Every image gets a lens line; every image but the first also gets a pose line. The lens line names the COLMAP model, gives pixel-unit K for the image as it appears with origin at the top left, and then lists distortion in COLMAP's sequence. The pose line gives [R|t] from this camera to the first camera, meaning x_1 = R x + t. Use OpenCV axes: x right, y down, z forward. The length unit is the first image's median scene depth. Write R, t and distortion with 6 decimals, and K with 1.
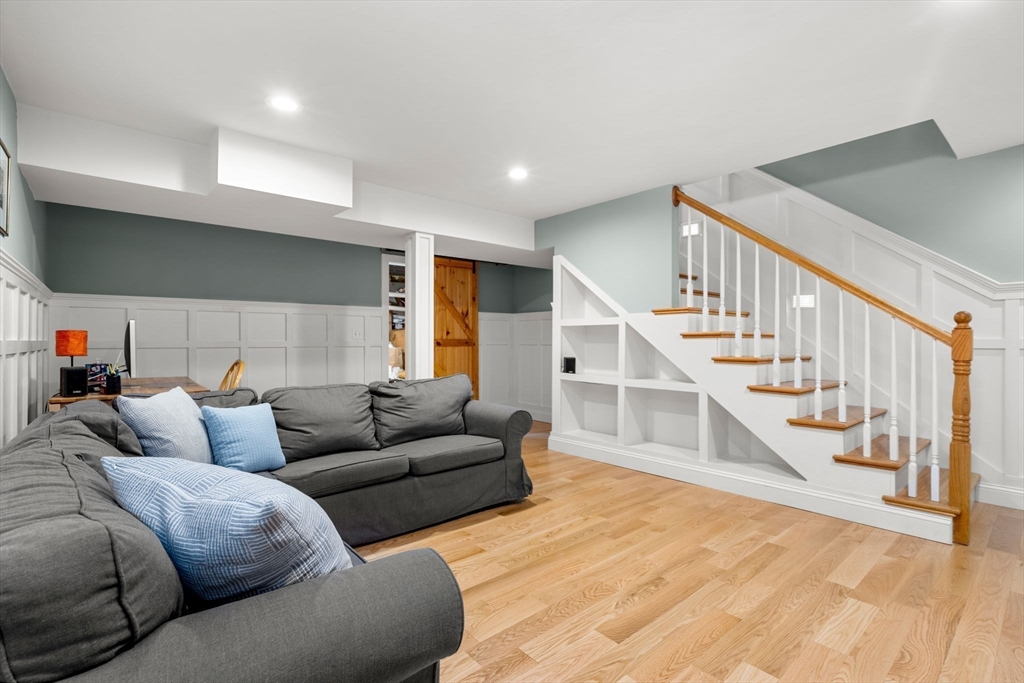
lens RADIAL K [[479.1, 0, 510.6], [0, 479.1, 337.4], [0, 0, 1]] dist [-0.002783, 0.000807]
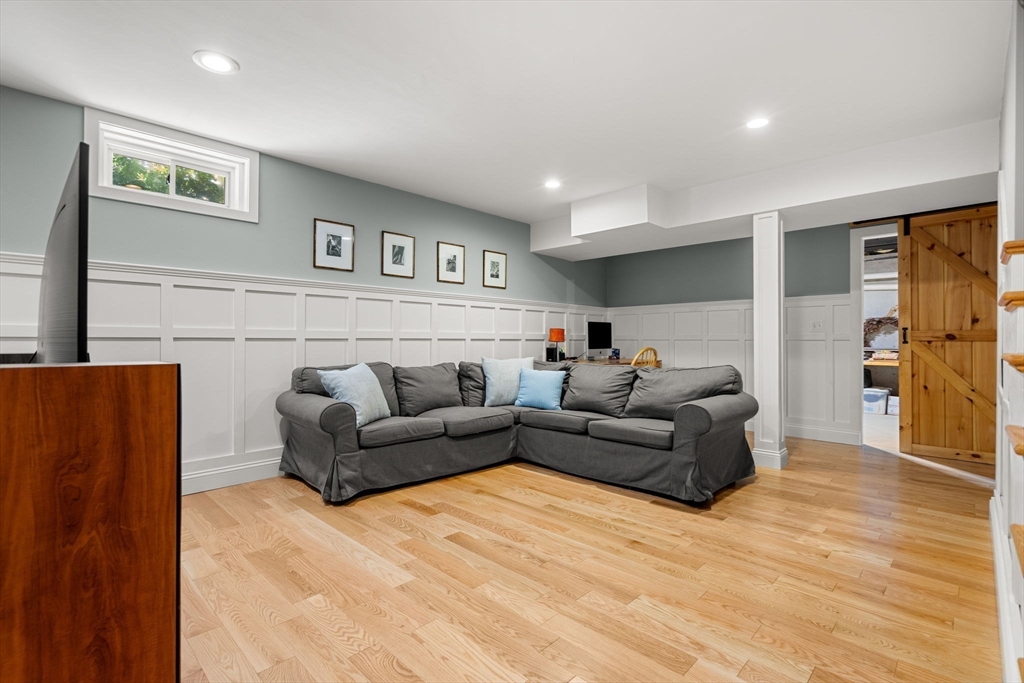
lens RADIAL K [[479.1, 0, 511.1], [0, 479.1, 340.1], [0, 0, 1]] dist [-0.002783, 0.000807]
pose [[0.079188, 0.000296, -0.996860, 1.001400], [0.004081, 0.999991, 0.000621, 0.030495], [0.996851, -0.004117, 0.079187, 0.655778]]
